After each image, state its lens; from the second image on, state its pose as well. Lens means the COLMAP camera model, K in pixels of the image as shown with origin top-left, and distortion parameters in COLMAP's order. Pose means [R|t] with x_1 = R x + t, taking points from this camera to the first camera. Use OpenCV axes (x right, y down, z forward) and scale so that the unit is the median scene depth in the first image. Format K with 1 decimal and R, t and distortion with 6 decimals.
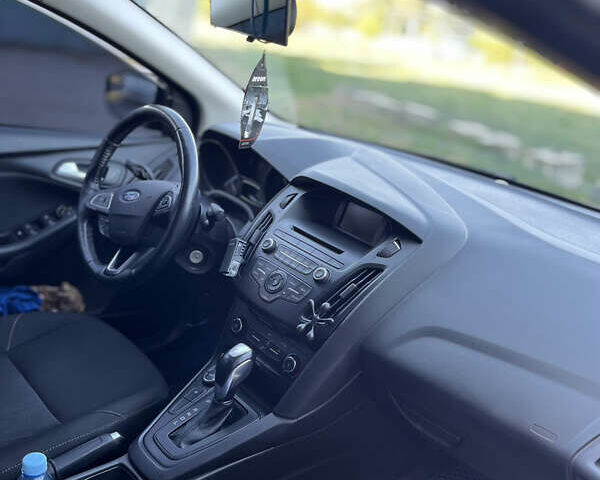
lens RADIAL K [[622.0, 0, 272.3], [0, 622.0, 240.0], [0, 0, 1]] dist [0.020212, 0.007399]
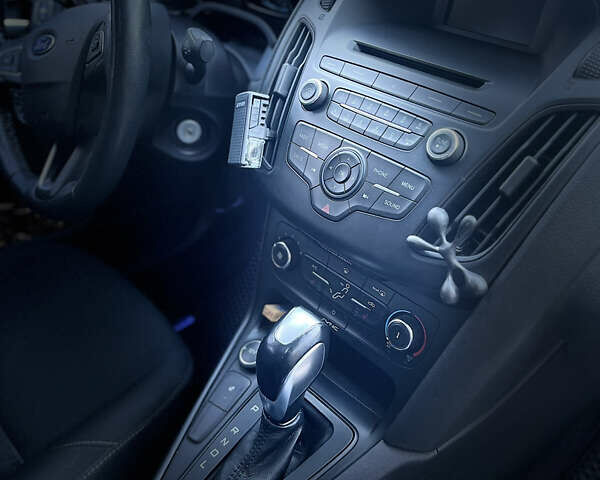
lens RADIAL K [[622.0, 0, 272.3], [0, 622.0, 240.0], [0, 0, 1]] dist [0.020212, 0.007399]
pose [[0.979945, -0.169748, -0.104370, -0.006162], [0.192378, 0.942450, 0.273459, -0.023446], [0.051945, -0.288053, 0.956205, 0.495303]]
